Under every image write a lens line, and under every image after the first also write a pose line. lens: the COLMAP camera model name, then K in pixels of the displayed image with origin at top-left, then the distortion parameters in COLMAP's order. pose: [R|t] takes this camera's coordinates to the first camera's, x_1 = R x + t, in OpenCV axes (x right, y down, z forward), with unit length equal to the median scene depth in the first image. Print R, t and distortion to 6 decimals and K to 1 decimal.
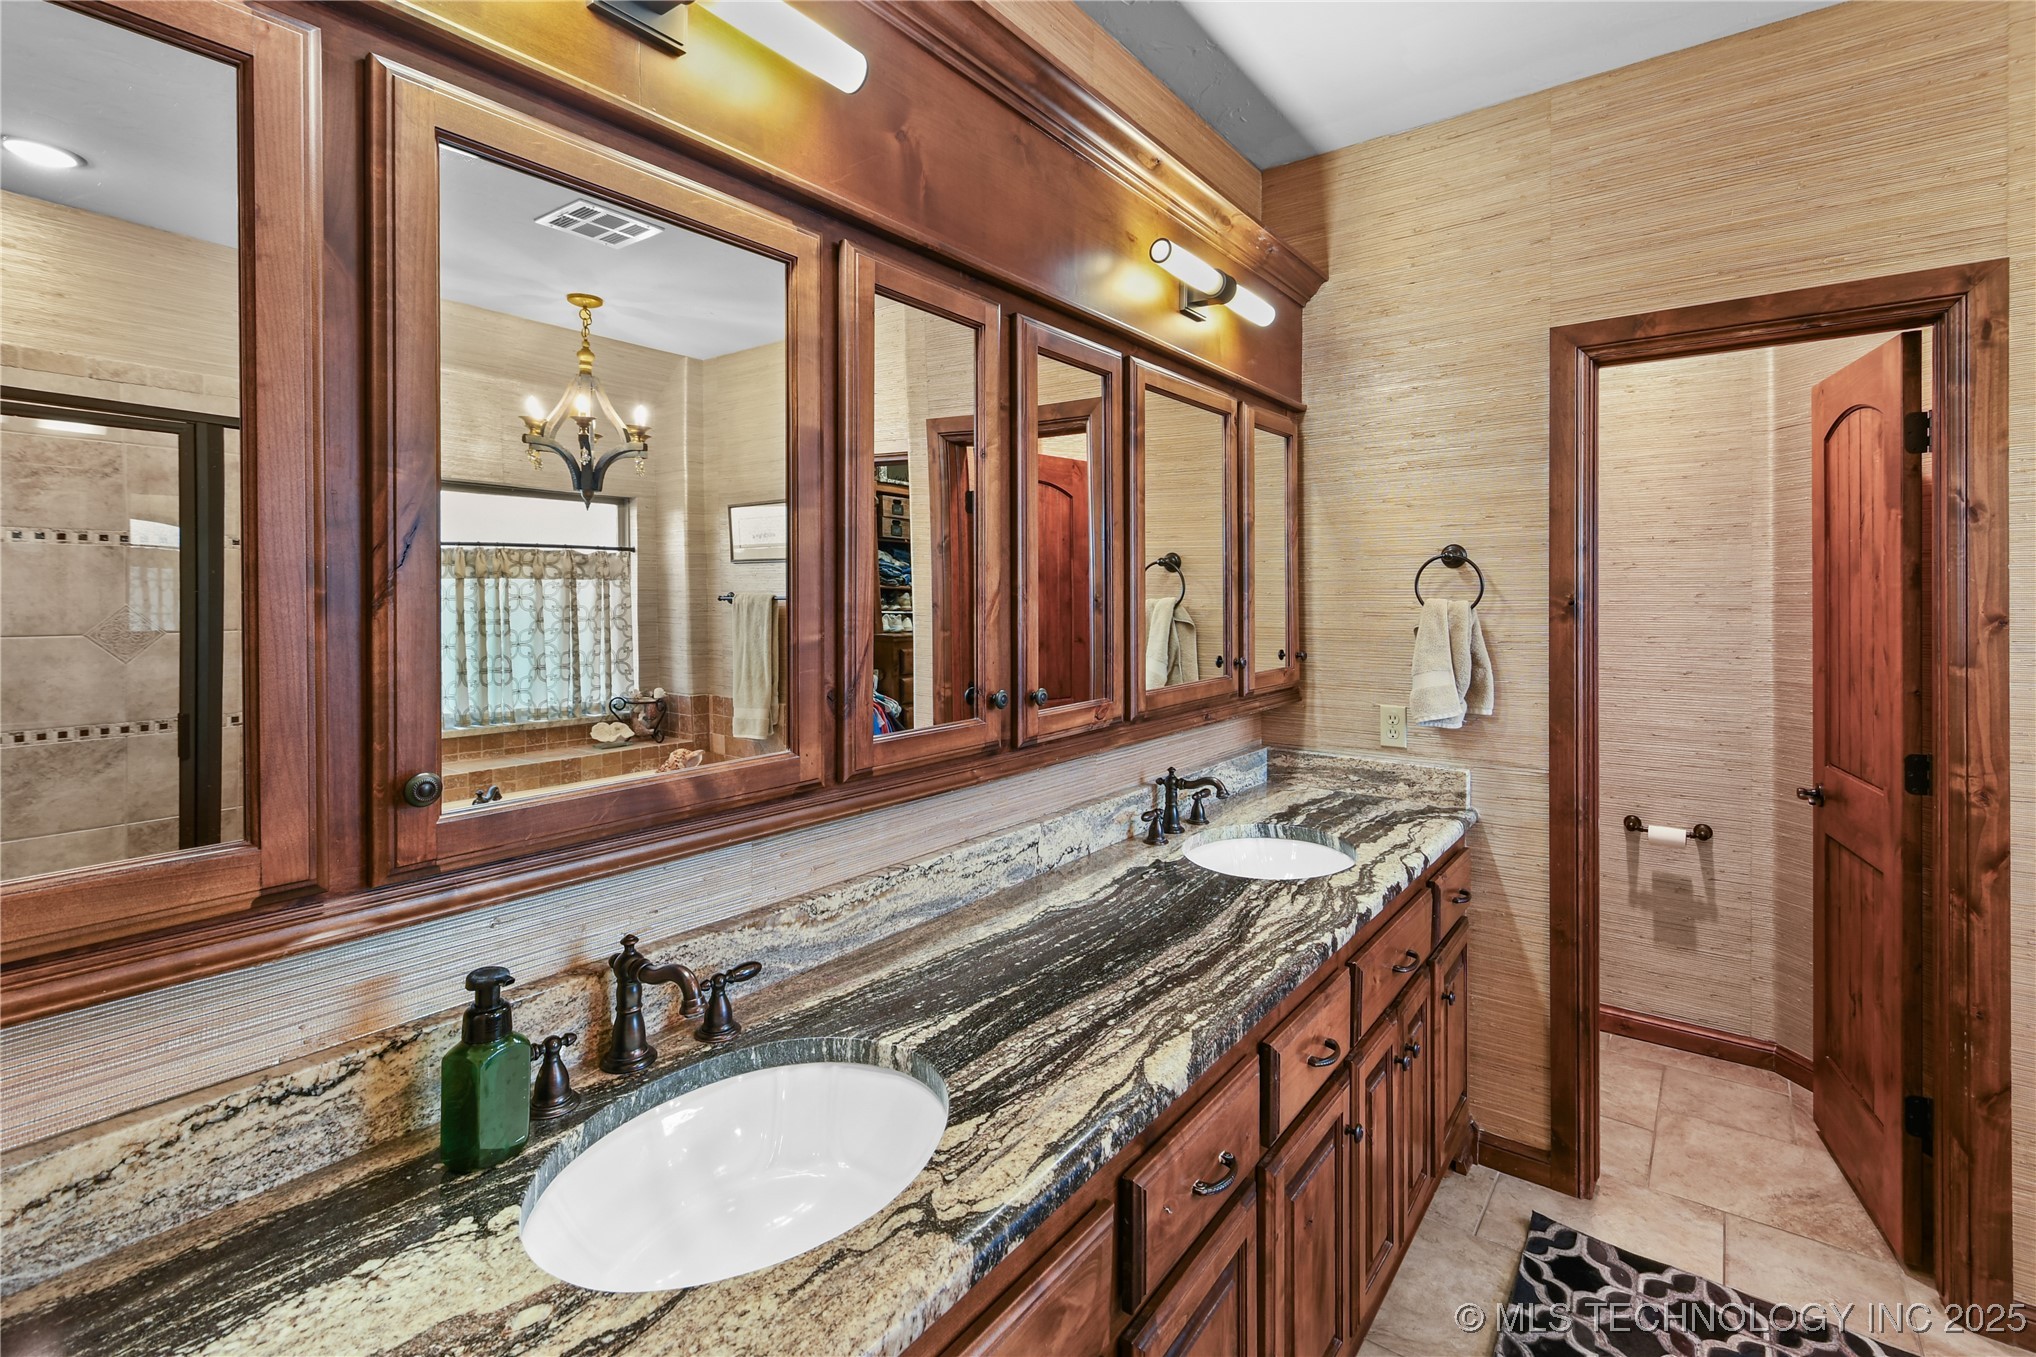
lens RADIAL K [[917.6, 0, 1030.1], [0, 917.6, 650.9], [0, 0, 1]] dist [0.000022, -0.000341]
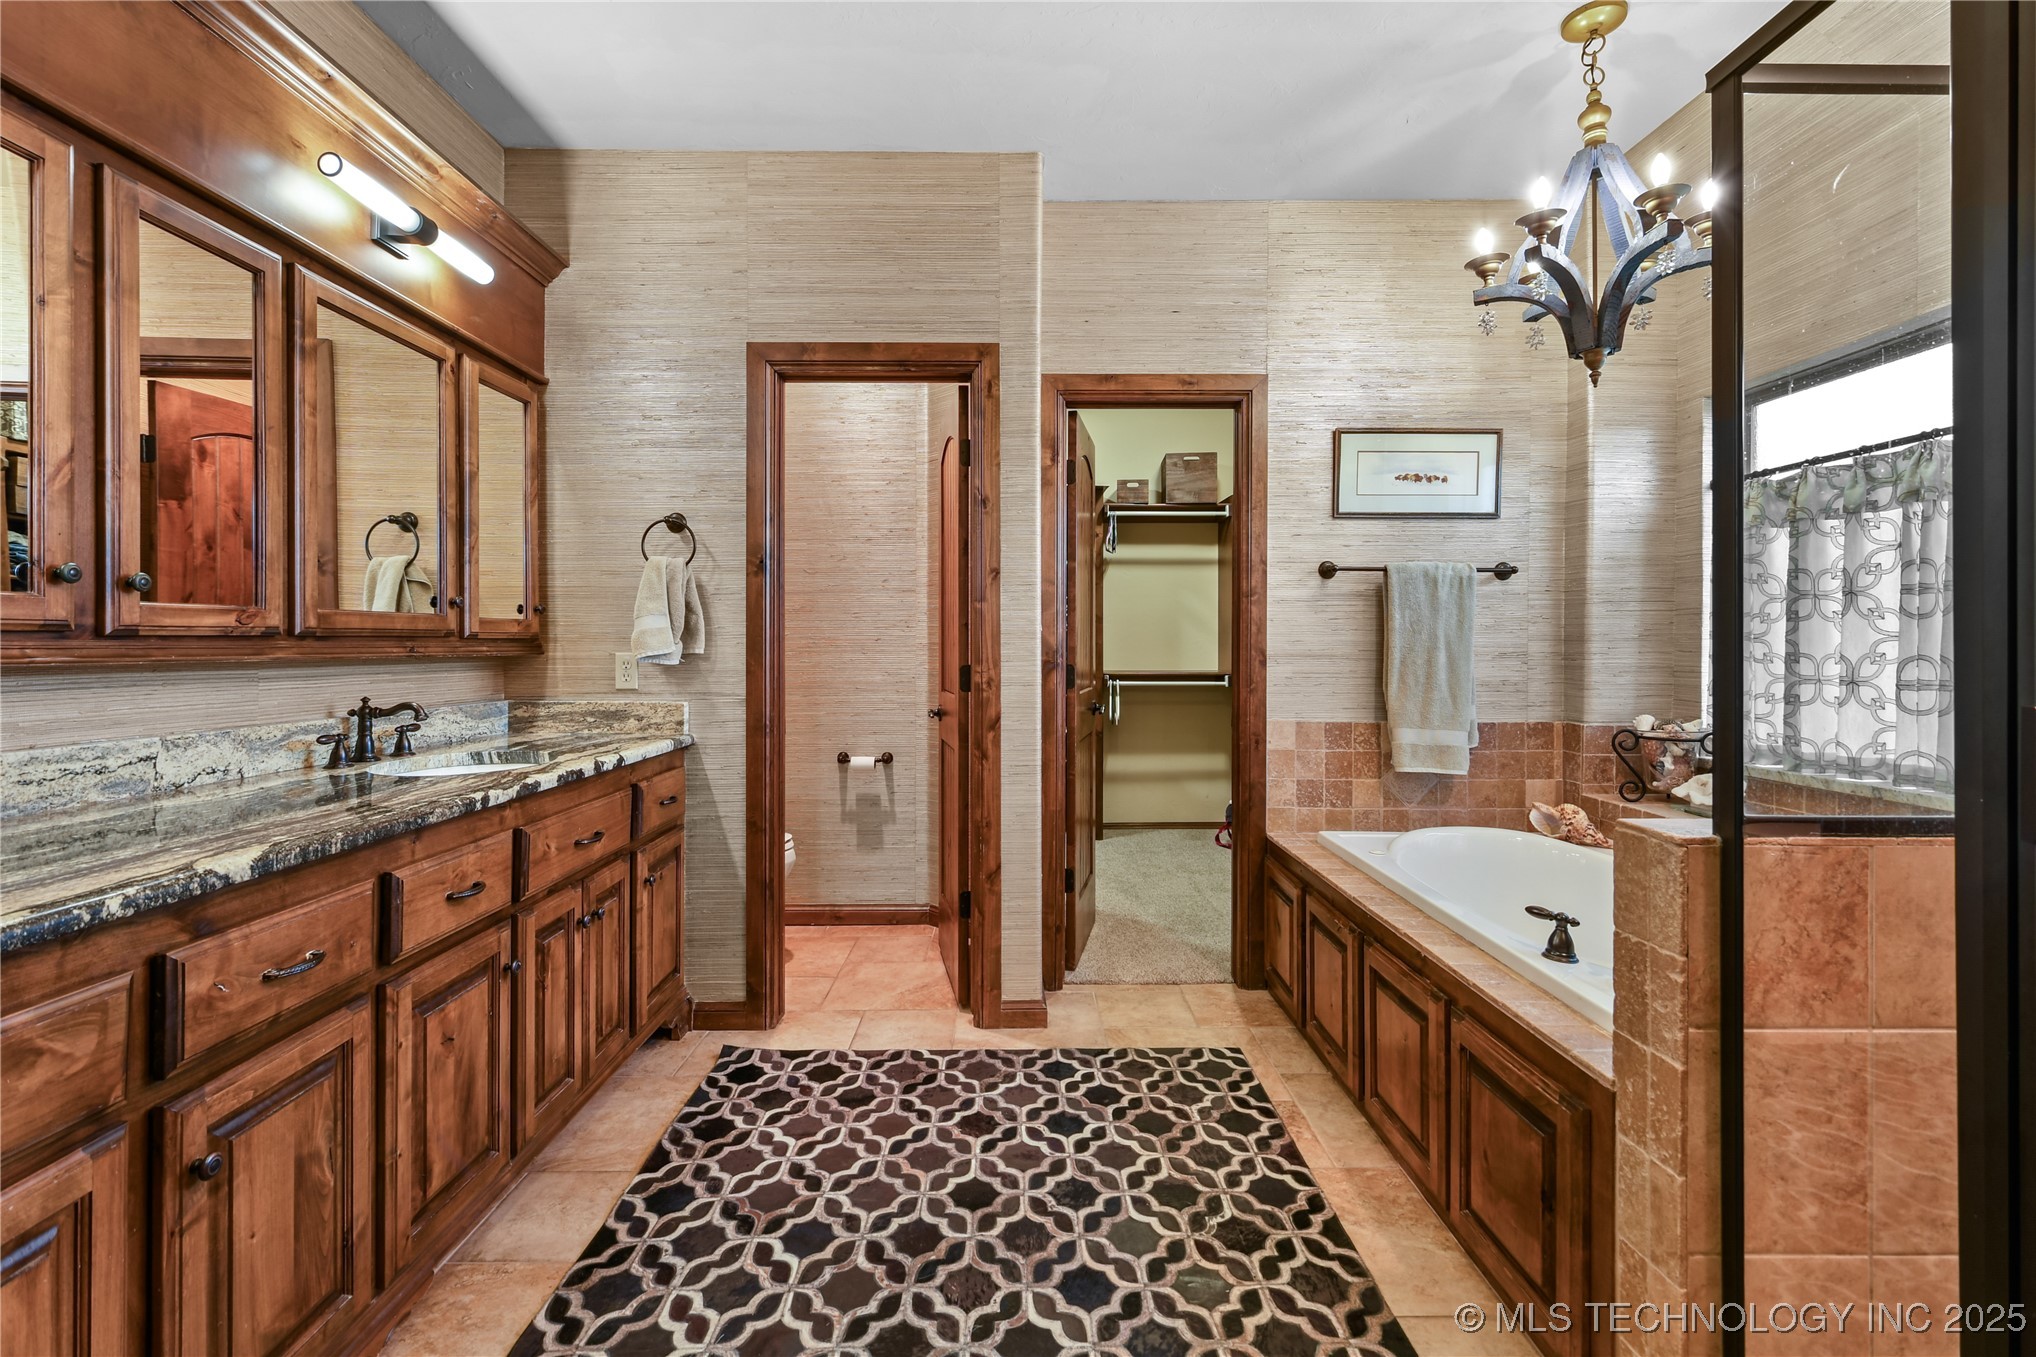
lens RADIAL K [[911.3, 0, 1018.0], [0, 911.3, 678.5], [0, 0, 1]] dist [0.002081, -0.000498]
pose [[0.796811, -0.009697, 0.604150, 0.115511], [0.024092, 0.999586, -0.015731, 0.132862], [-0.603748, 0.027090, 0.796715, -0.191986]]
